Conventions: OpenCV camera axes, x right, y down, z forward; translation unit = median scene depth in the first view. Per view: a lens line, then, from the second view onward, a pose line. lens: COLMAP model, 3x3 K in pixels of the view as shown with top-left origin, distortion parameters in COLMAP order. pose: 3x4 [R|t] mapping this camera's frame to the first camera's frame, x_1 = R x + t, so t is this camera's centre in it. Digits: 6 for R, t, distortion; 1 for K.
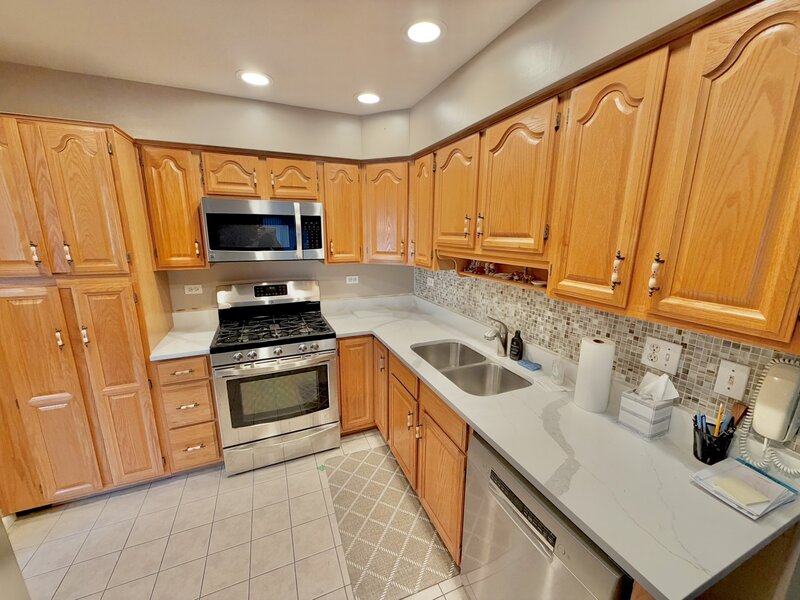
lens RADIAL K [[319.8, 0, 397.5], [0, 319.8, 299.6], [0, 0, 1]] dist [0.001491, -0.000298]
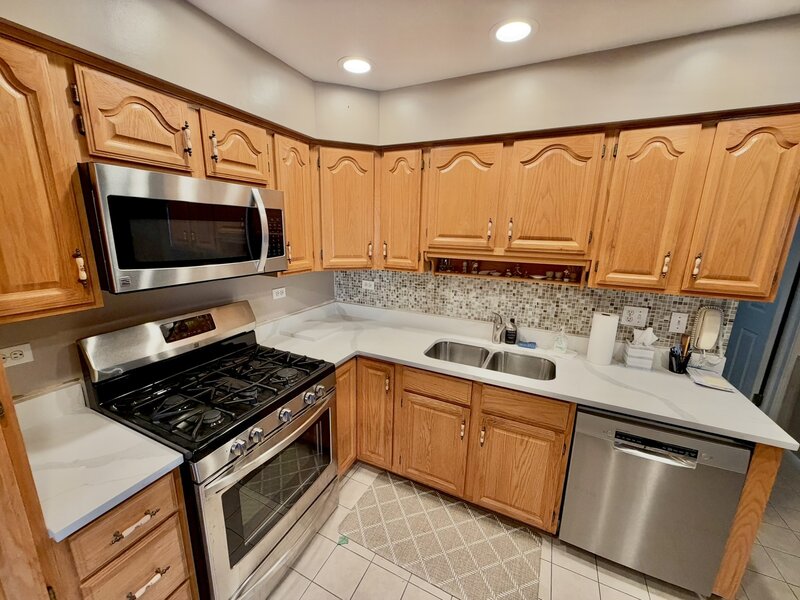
lens RADIAL K [[319.8, 0, 397.0], [0, 319.8, 299.1], [0, 0, 1]] dist [0.001491, -0.000298]
pose [[0.745496, -0.135648, 0.652560, -0.621212], [0.123224, 0.990243, 0.065068, -0.091519], [-0.655020, 0.031904, 0.754938, 0.348838]]
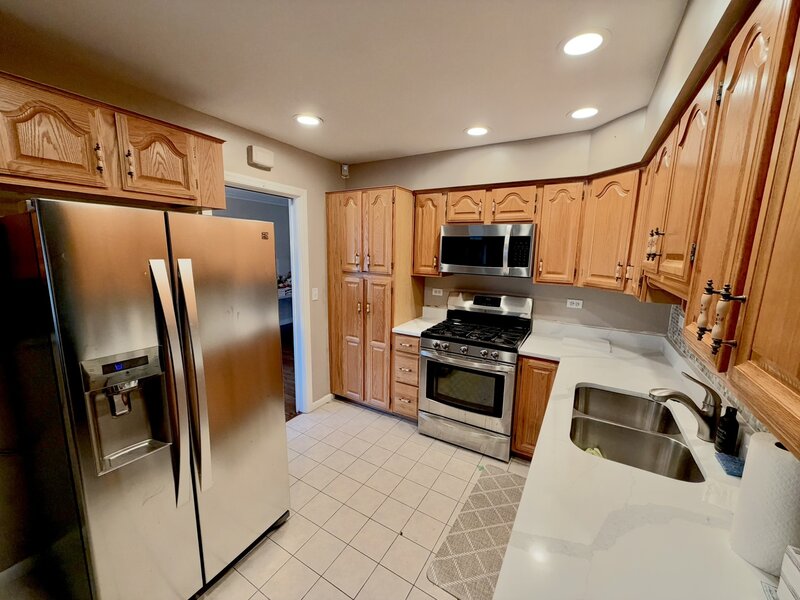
lens RADIAL K [[319.8, 0, 393.2], [0, 319.8, 298.9], [0, 0, 1]] dist [0.001491, -0.000298]
pose [[0.584359, 0.132515, -0.800602, 0.414078], [-0.185298, 0.982302, 0.027341, -0.007161], [0.790056, 0.132373, 0.598572, 0.054627]]
